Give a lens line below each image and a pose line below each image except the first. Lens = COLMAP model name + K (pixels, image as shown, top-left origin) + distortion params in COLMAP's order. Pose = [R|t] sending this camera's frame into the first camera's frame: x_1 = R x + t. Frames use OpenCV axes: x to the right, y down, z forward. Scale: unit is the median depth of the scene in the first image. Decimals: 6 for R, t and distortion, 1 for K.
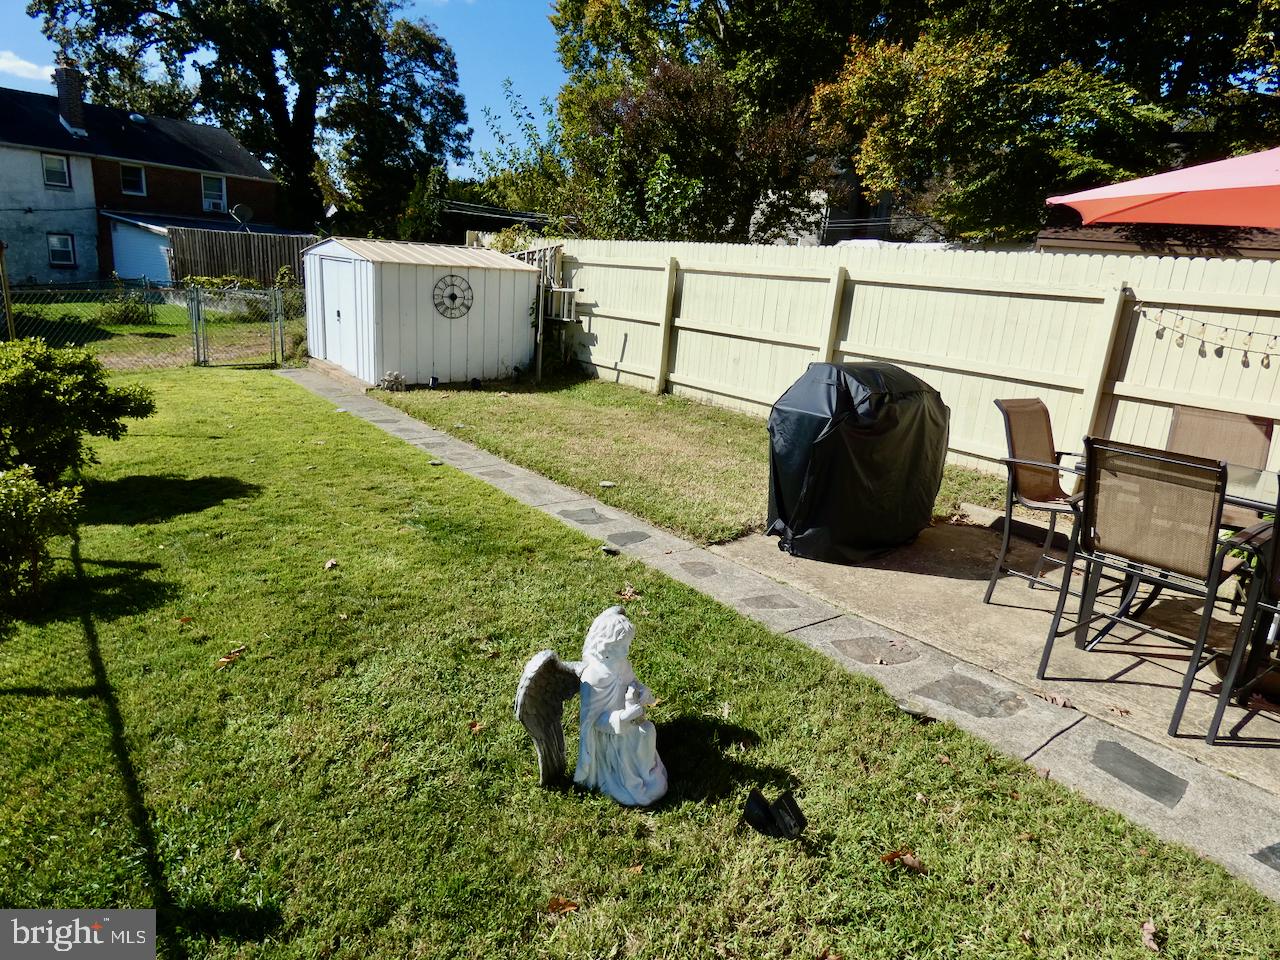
lens RADIAL K [[764.1, 0, 643.5], [0, 764.1, 481.2], [0, 0, 1]] dist [-0.011130, 0.003307]
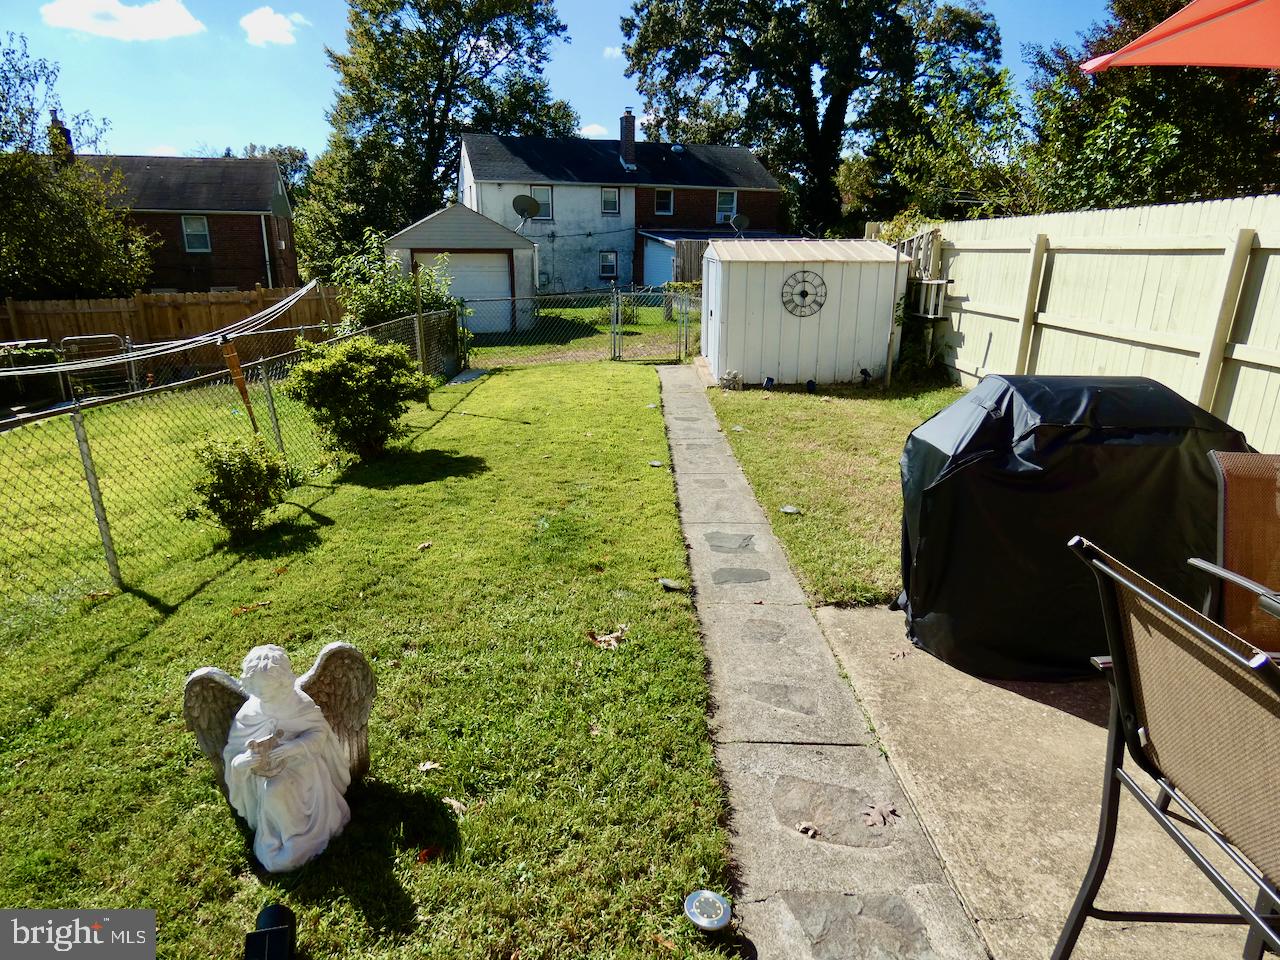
lens RADIAL K [[770.5, 0, 636.9], [0, 770.5, 476.3], [0, 0, 1]] dist [-0.002111, 0.004128]
pose [[0.788694, 0.112454, -0.604414, 0.183204], [-0.116469, 0.992656, 0.032708, -0.023033], [0.603653, 0.044598, 0.795999, 0.119624]]
